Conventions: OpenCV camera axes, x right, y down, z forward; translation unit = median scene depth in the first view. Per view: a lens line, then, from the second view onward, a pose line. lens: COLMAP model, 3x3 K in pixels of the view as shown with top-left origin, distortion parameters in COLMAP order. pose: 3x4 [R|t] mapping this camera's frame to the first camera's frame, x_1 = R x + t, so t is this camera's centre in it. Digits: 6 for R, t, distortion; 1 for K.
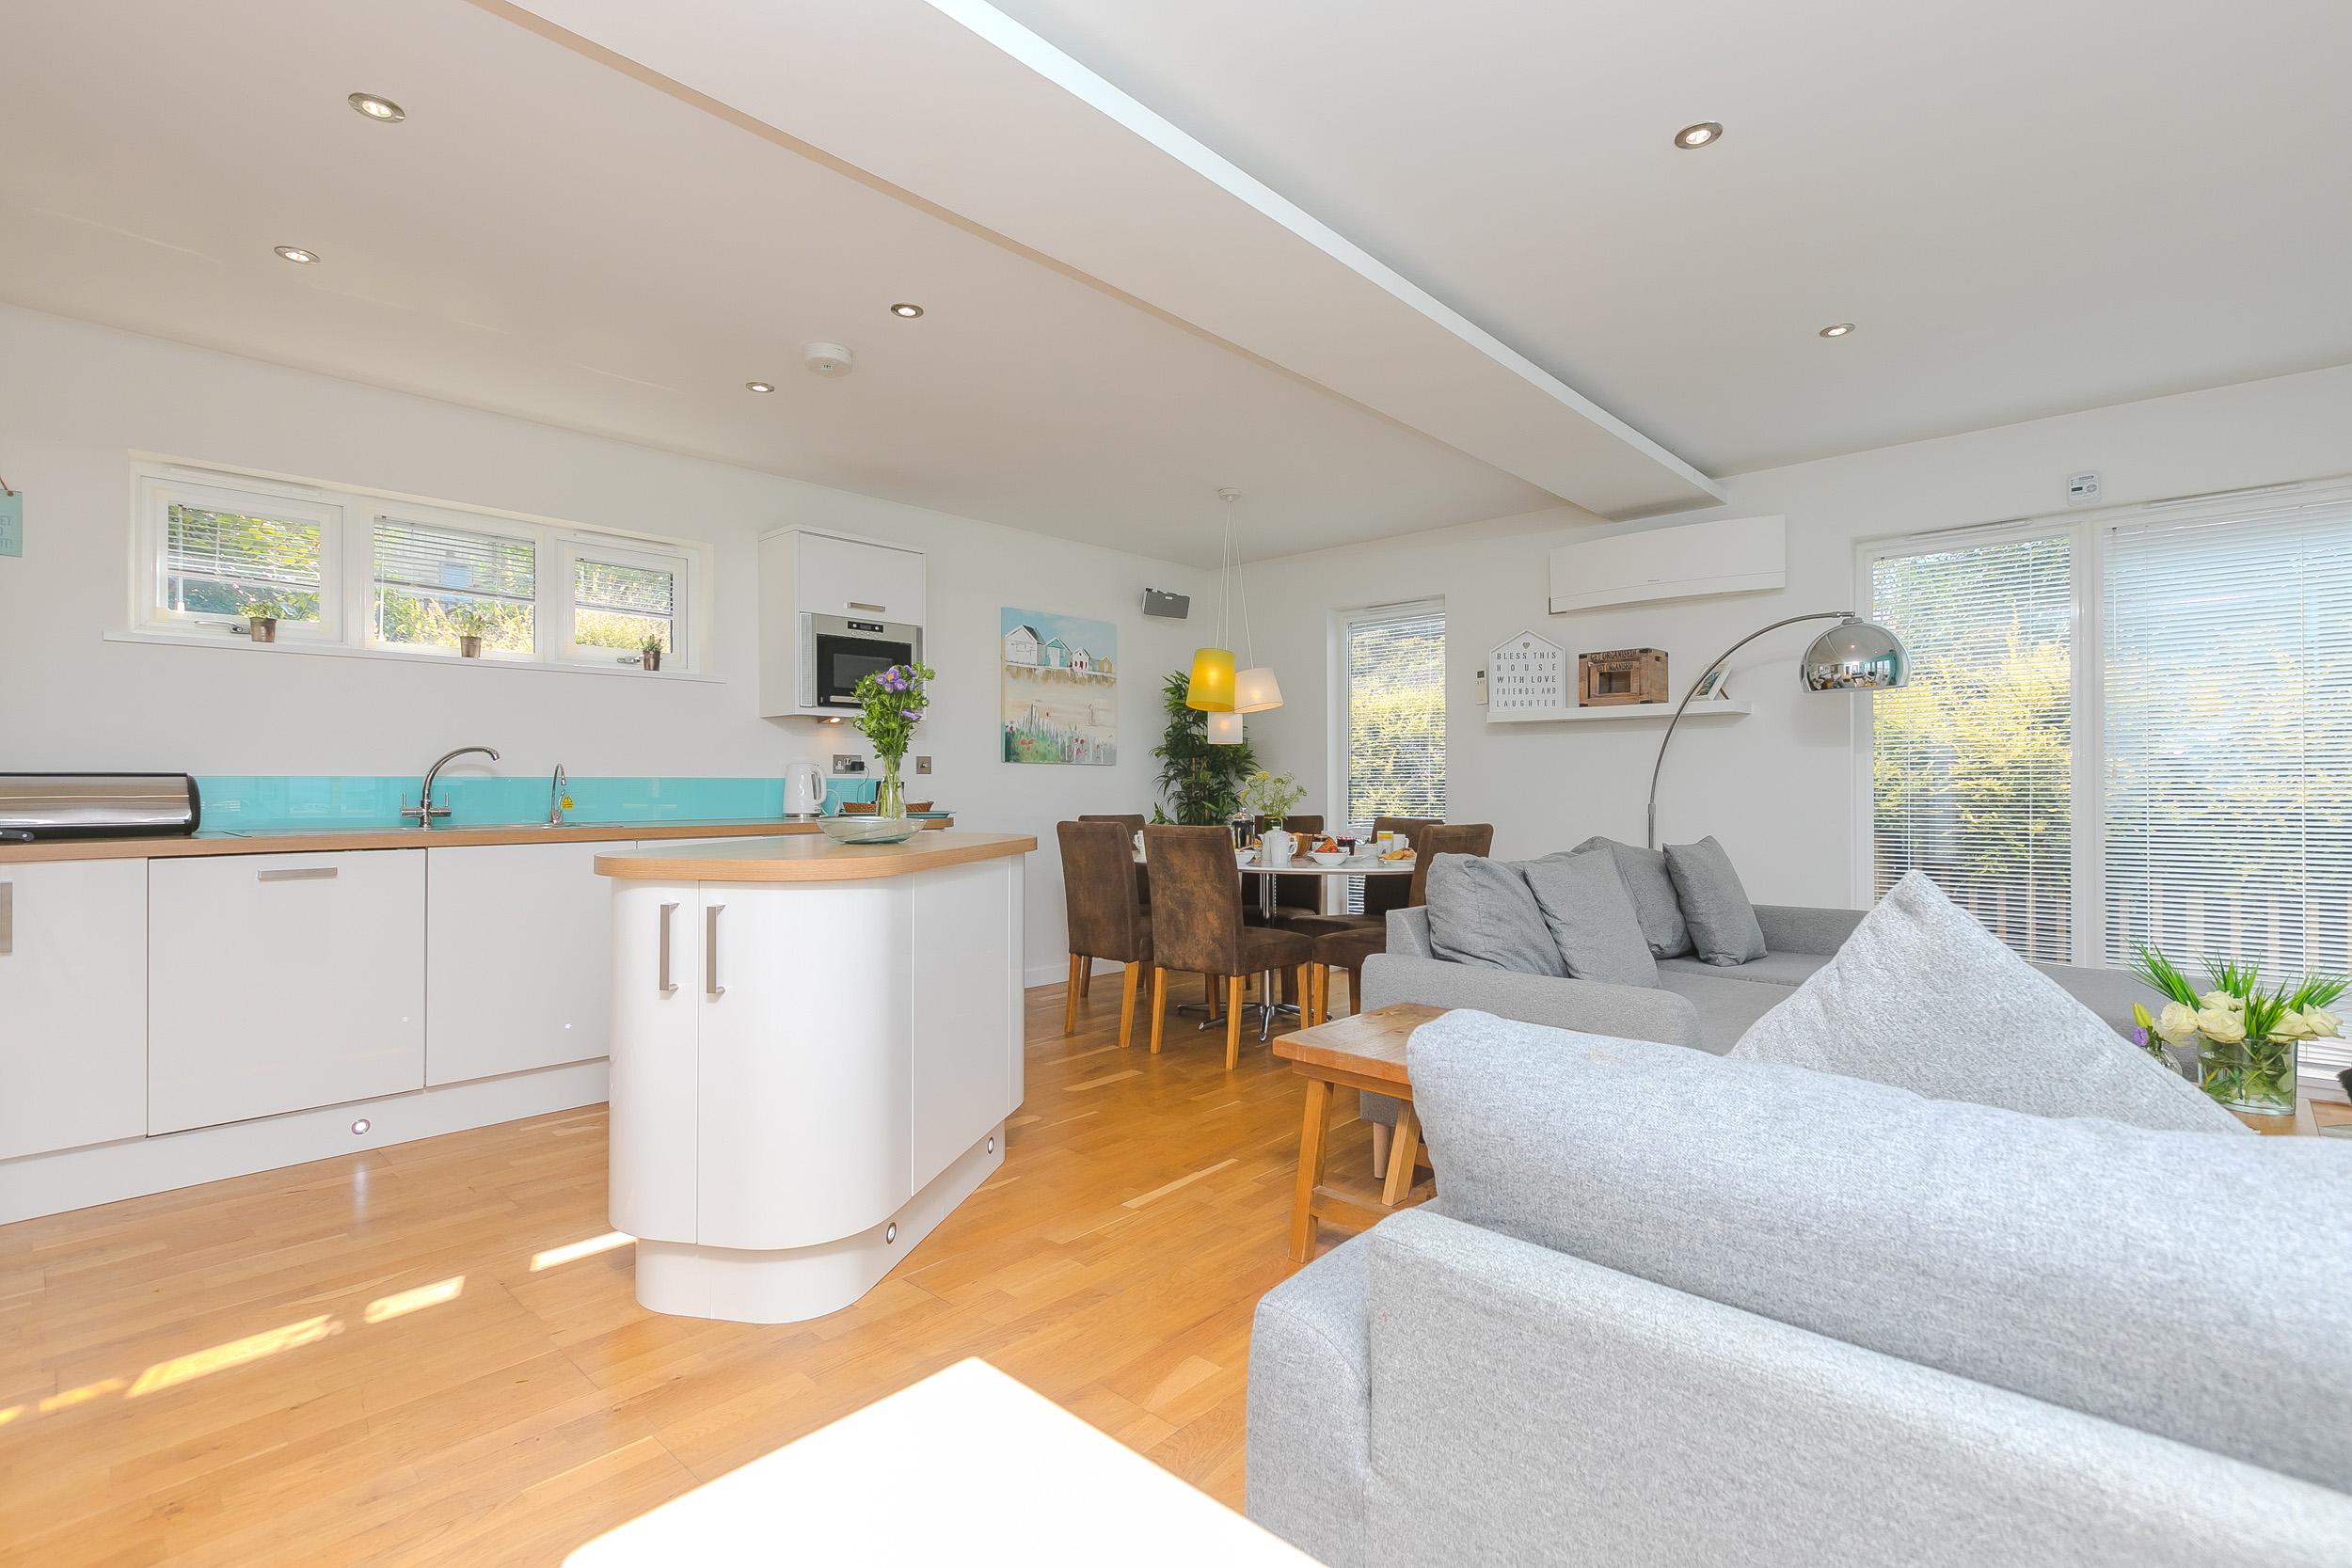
lens RADIAL K [[960.8, 0, 1100.5], [0, 960.8, 782.5], [0, 0, 1]] dist [0.000593, -0.006589]
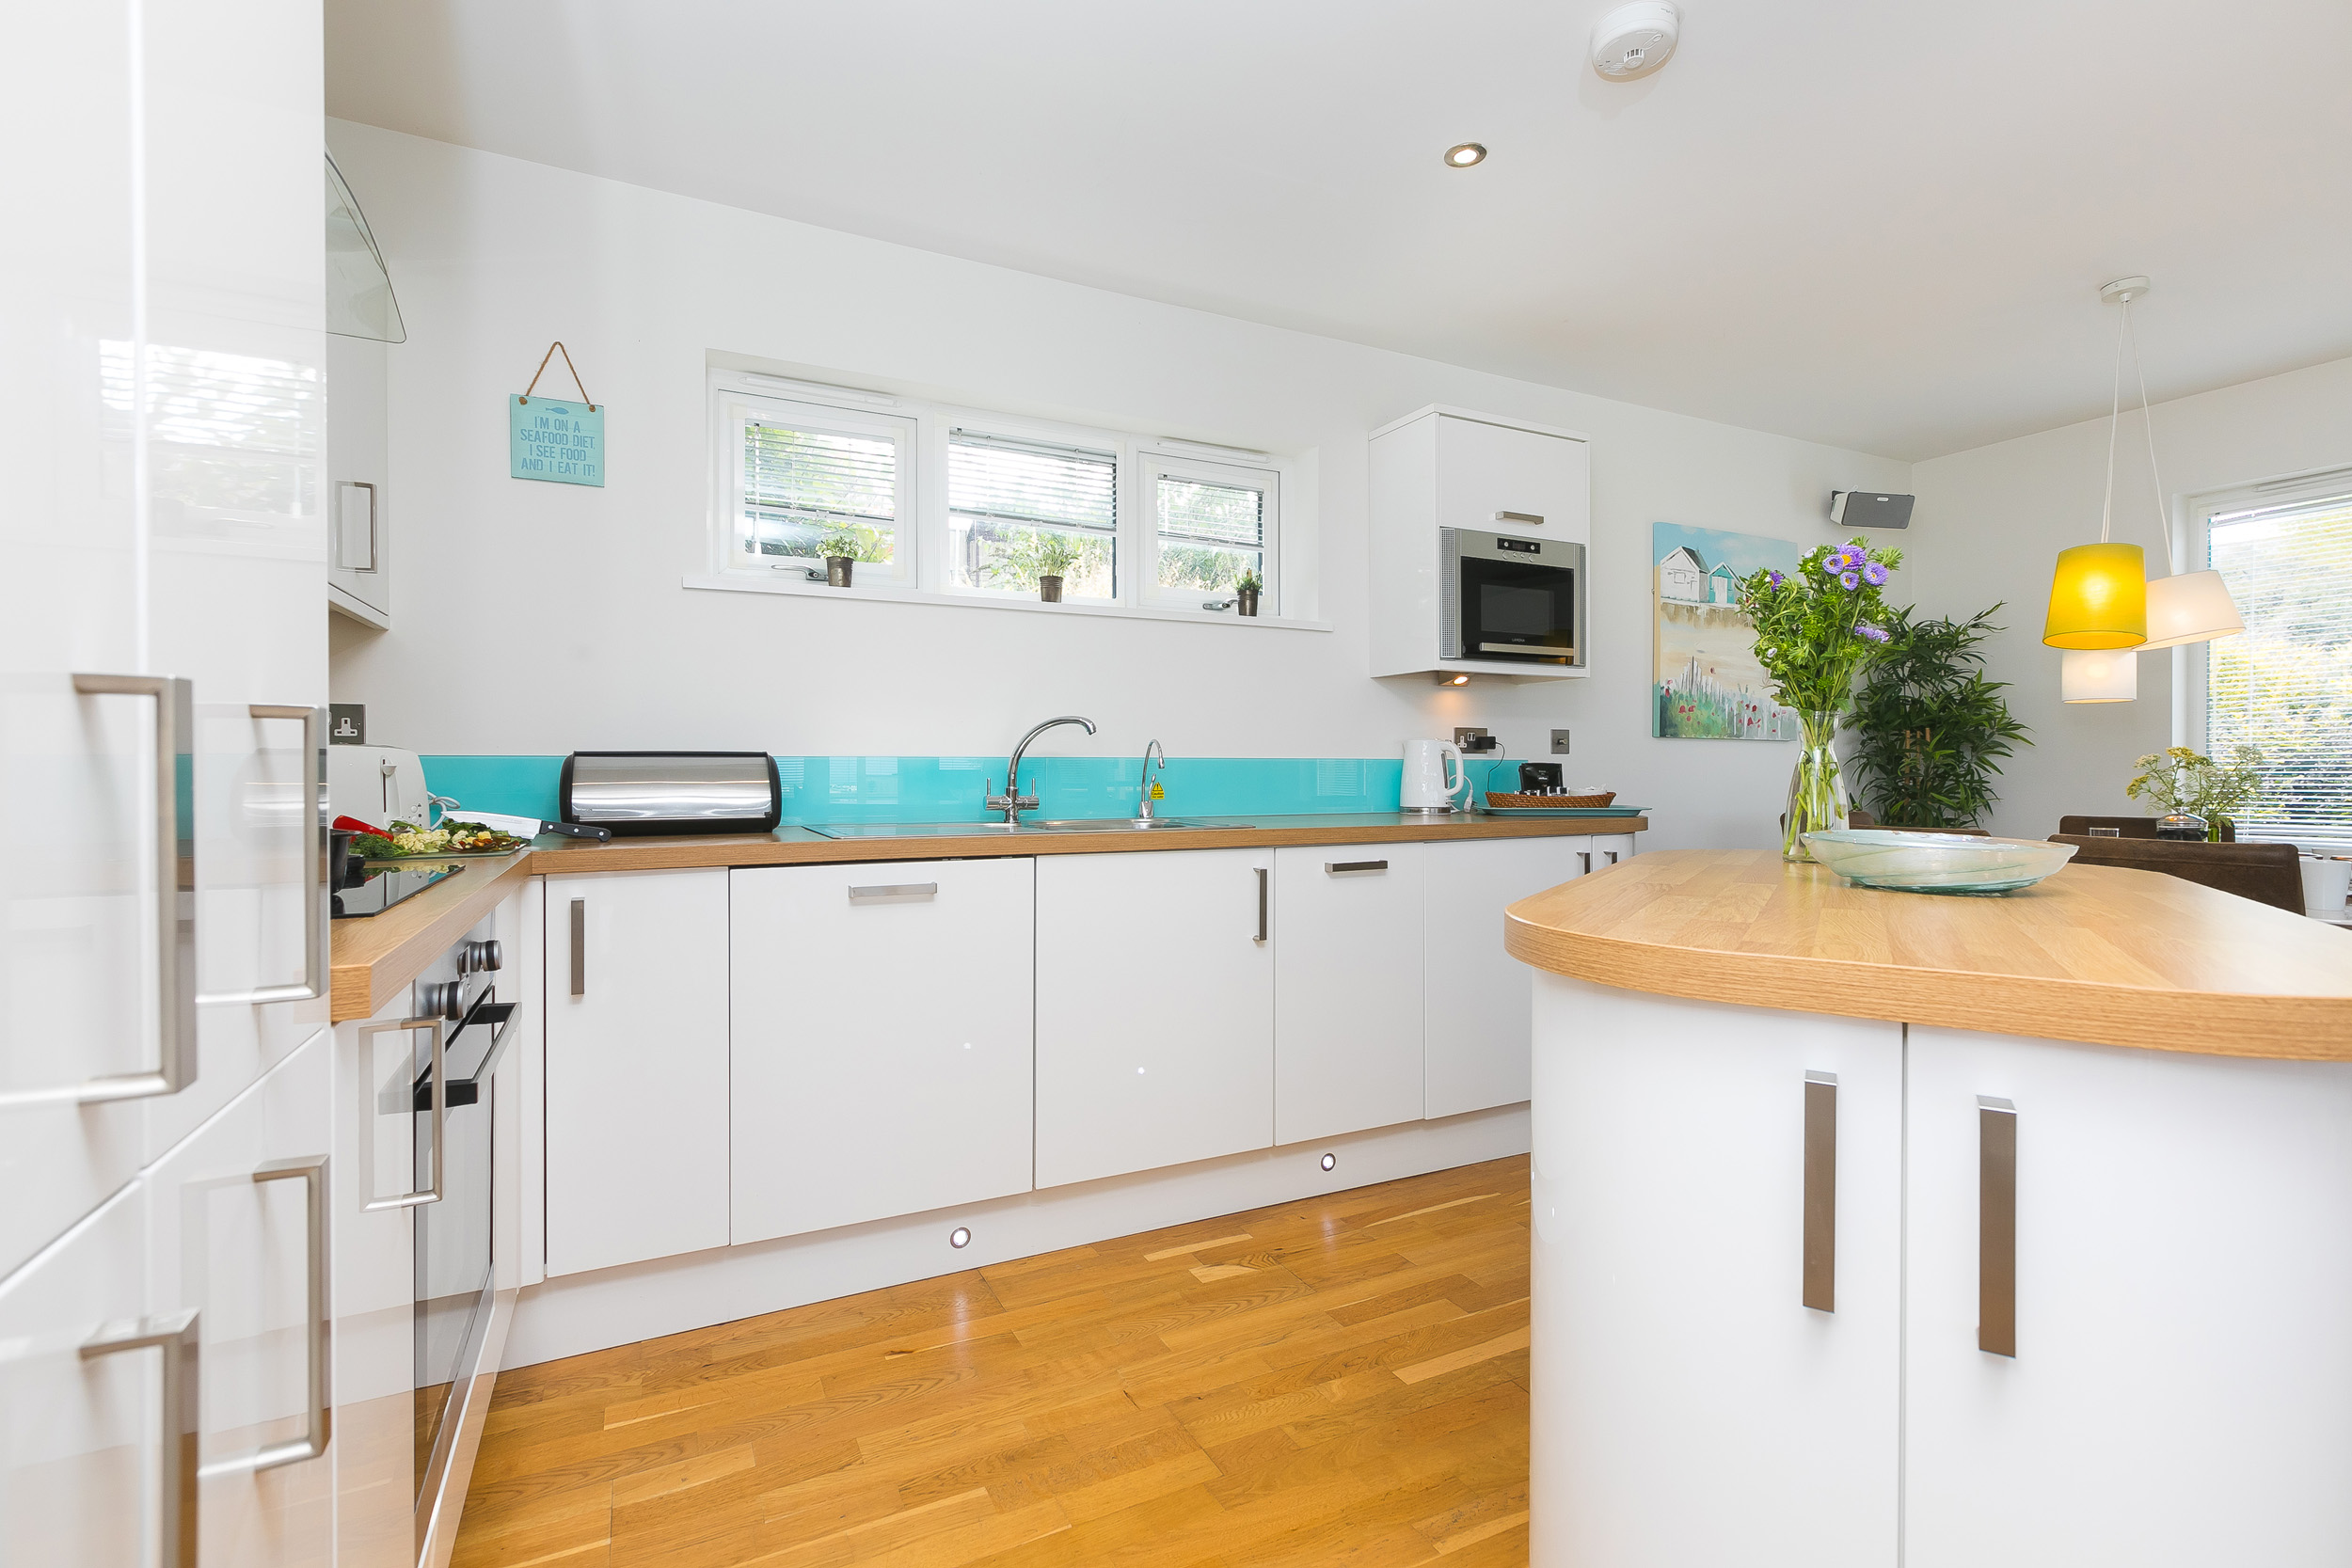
lens RADIAL K [[982.0, 0, 1167.8], [0, 982.0, 776.9], [0, 0, 1]] dist [-0.030721, -0.000014]
pose [[0.935991, 0.005530, -0.351982, -0.217558], [-0.001469, 0.999929, 0.011804, 0.000348], [0.352022, -0.010532, 0.935932, 0.217984]]
